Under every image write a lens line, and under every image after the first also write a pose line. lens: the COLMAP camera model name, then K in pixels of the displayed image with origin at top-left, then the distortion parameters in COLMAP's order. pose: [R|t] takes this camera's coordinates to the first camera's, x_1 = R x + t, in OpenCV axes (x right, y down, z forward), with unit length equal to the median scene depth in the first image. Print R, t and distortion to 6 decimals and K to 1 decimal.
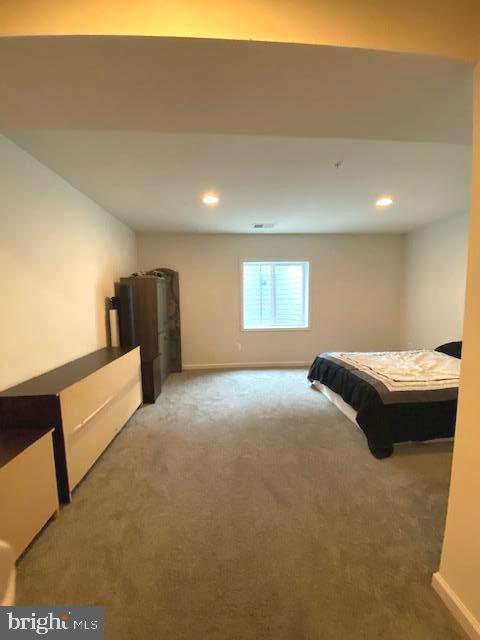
lens RADIAL K [[260.0, 0, 241.8], [0, 260.0, 321.2], [0, 0, 1]] dist [0.012853, -0.005486]
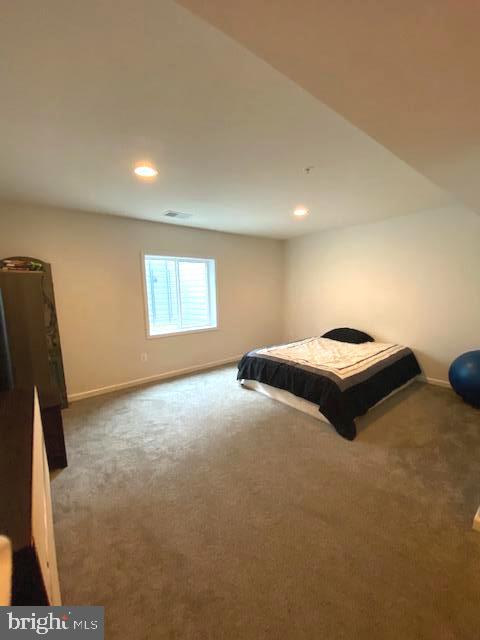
lens RADIAL K [[260.0, 0, 241.6], [0, 260.0, 318.3], [0, 0, 1]] dist [0.012853, -0.005486]
pose [[0.824064, -0.070257, 0.562124, -0.291559], [0.063317, 0.997485, 0.031849, -0.044725], [-0.562948, 0.009347, 0.826440, 0.195613]]
